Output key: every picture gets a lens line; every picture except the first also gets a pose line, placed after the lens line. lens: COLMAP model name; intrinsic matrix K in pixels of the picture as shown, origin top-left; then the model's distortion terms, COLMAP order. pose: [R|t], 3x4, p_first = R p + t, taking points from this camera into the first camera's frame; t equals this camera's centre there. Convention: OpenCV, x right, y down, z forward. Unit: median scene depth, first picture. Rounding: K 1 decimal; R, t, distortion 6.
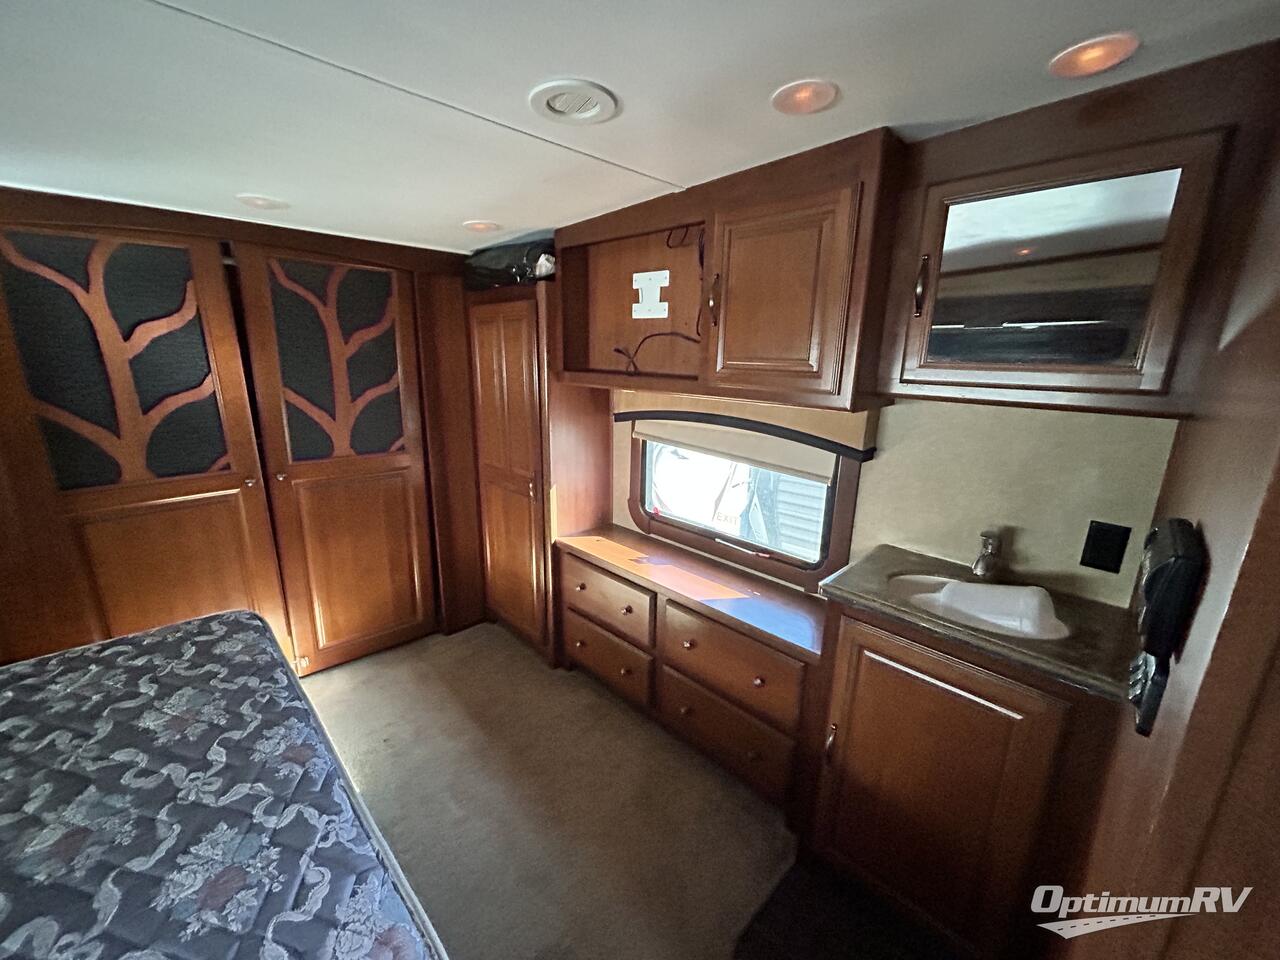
lens RADIAL K [[513.4, 0, 639.7], [0, 513.4, 480.9], [0, 0, 1]] dist [-0.003194, -0.000306]
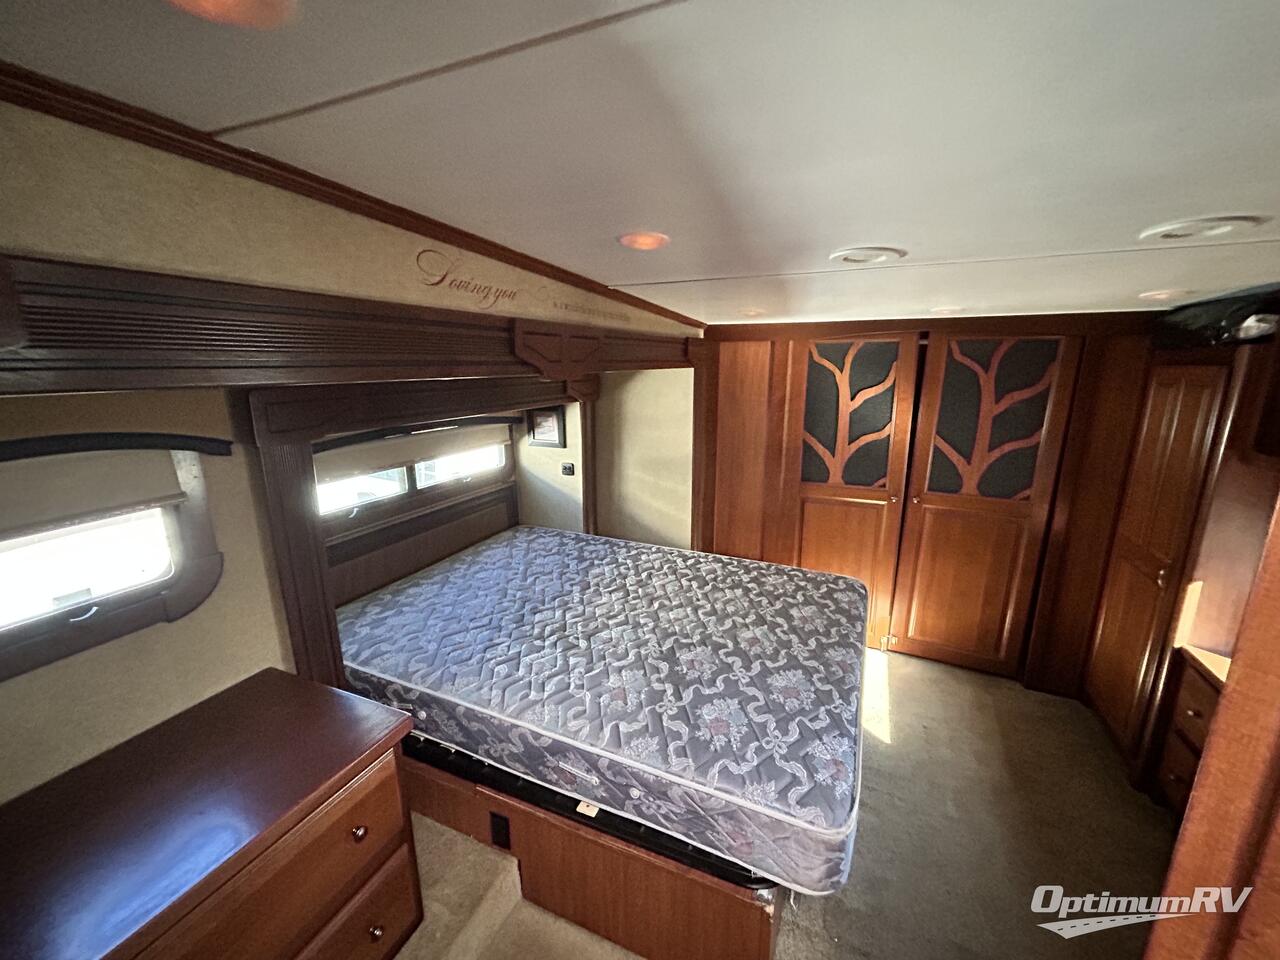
lens RADIAL K [[513.4, 0, 631.2], [0, 513.4, 483.7], [0, 0, 1]] dist [-0.003194, -0.000306]
pose [[0.345145, 0.194279, -0.918222, 0.427590], [-0.220325, 0.967774, 0.121946, -0.079696], [0.912322, 0.160218, 0.376826, -0.304346]]
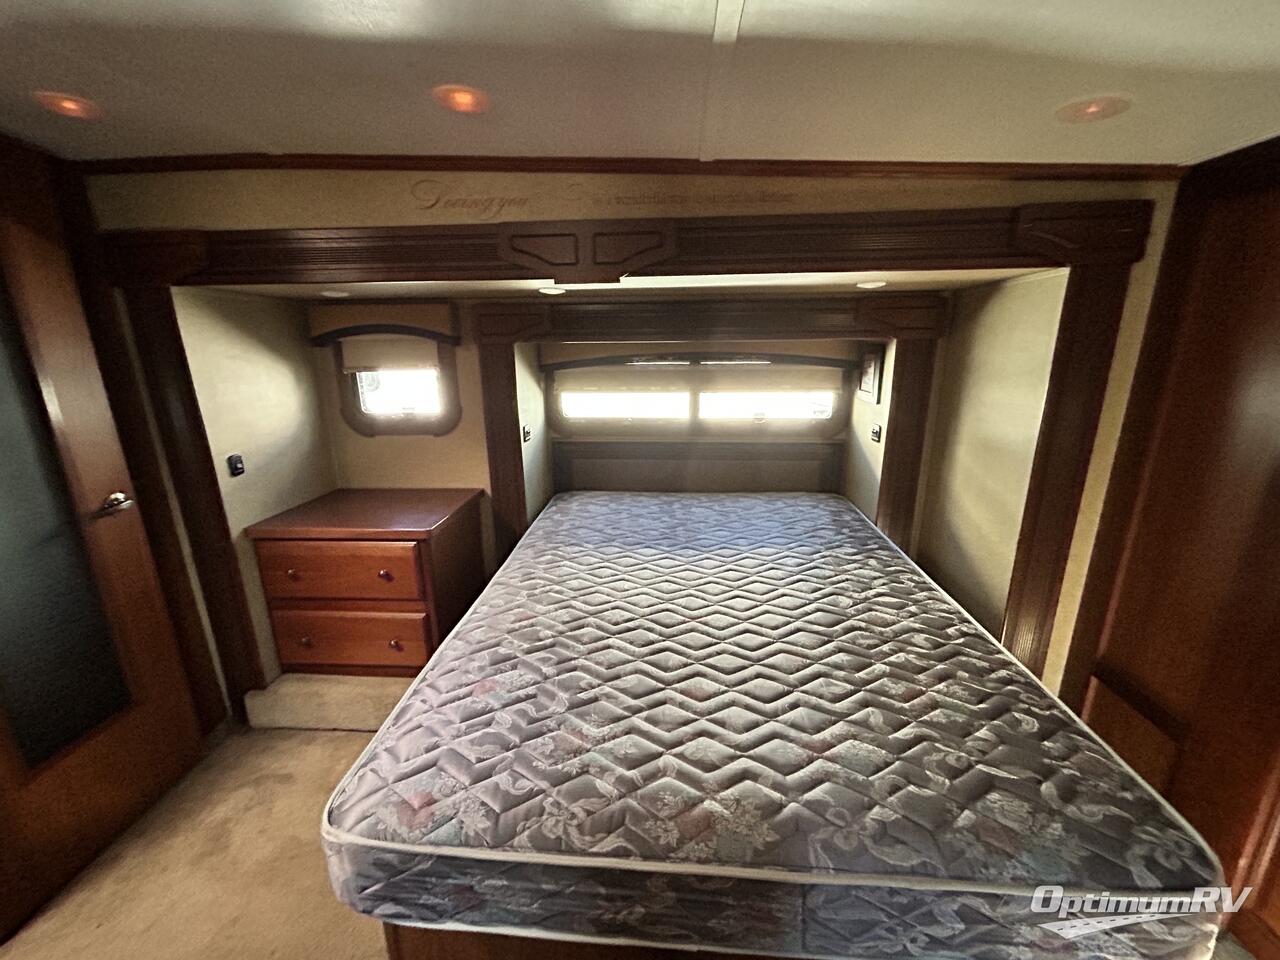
lens RADIAL K [[513.4, 0, 633.4], [0, 513.4, 477.7], [0, 0, 1]] dist [-0.003194, -0.000306]
pose [[-0.755051, 0.158256, -0.636280, -0.116630], [-0.167706, 0.891538, 0.420755, -0.259548], [0.633855, 0.424399, -0.646617, 1.032134]]
